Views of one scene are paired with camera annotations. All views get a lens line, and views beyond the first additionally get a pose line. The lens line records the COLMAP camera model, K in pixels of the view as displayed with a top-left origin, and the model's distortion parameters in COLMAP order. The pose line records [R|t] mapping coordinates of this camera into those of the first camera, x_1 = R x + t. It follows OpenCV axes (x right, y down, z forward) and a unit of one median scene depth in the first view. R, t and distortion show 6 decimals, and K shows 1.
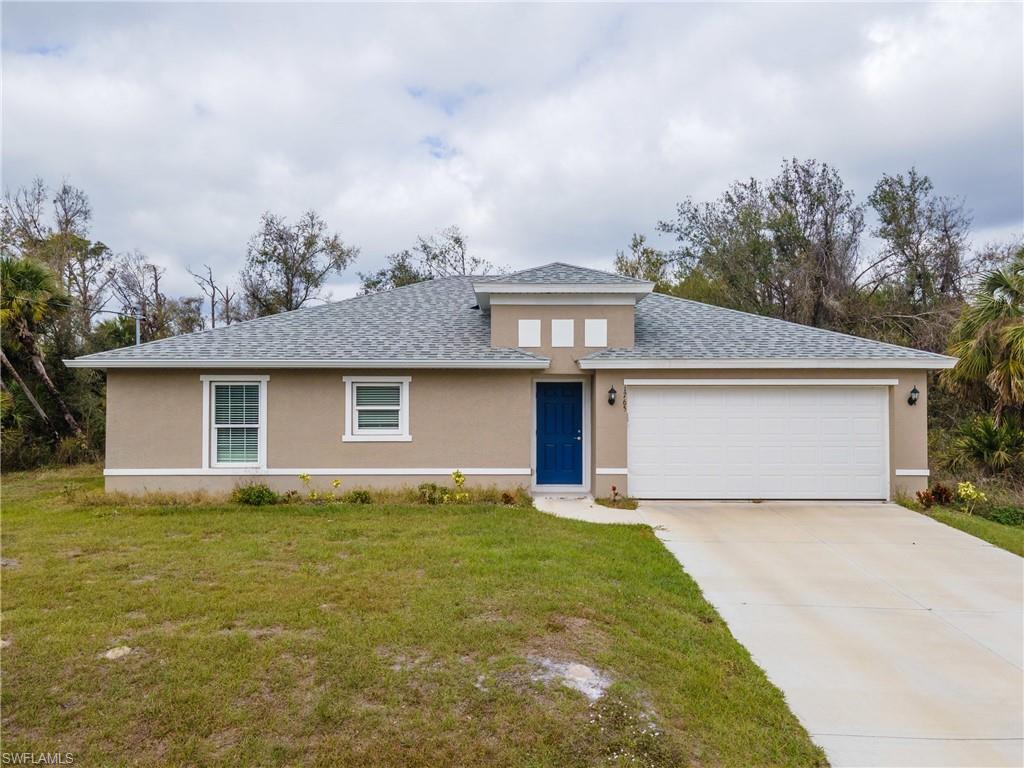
lens RADIAL K [[750.5, 0, 512.0], [0, 750.5, 384.0], [0, 0, 1]] dist [0.038972, -0.000336]
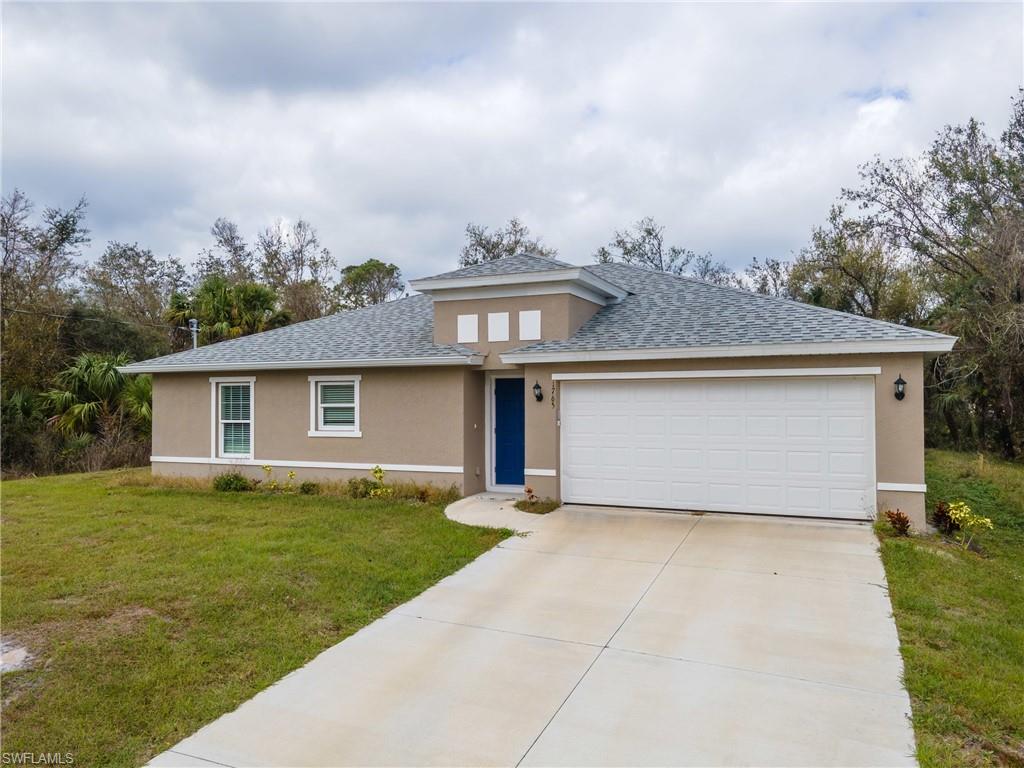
lens RADIAL K [[750.5, 0, 512.0], [0, 750.5, 384.0], [0, 0, 1]] dist [0.038972, -0.000336]
pose [[0.911277, -0.014139, -0.411550, 0.485577], [0.015044, 0.999886, -0.001042, 0.006491], [0.411518, -0.005242, 0.911386, 0.133069]]
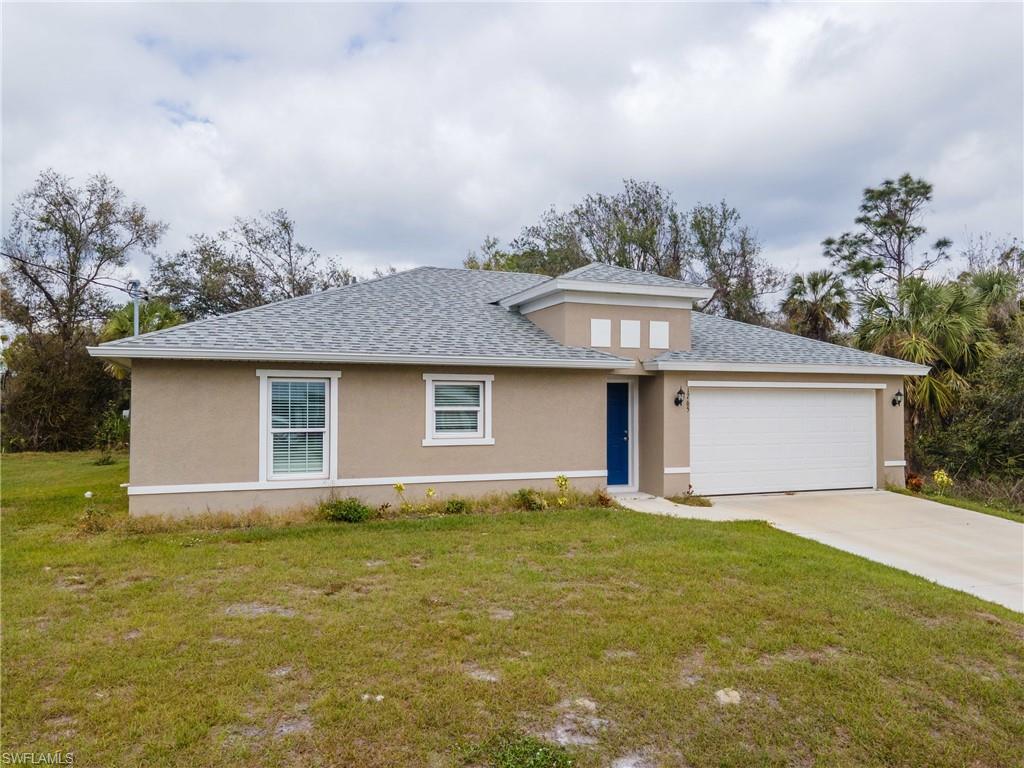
lens RADIAL K [[750.5, 0, 512.0], [0, 750.5, 384.0], [0, 0, 1]] dist [0.038972, -0.000336]
pose [[0.931477, 0.010656, 0.363644, -0.450289], [-0.011131, 0.999938, -0.000789, 0.001734], [-0.363629, -0.003313, 0.931538, 0.125369]]
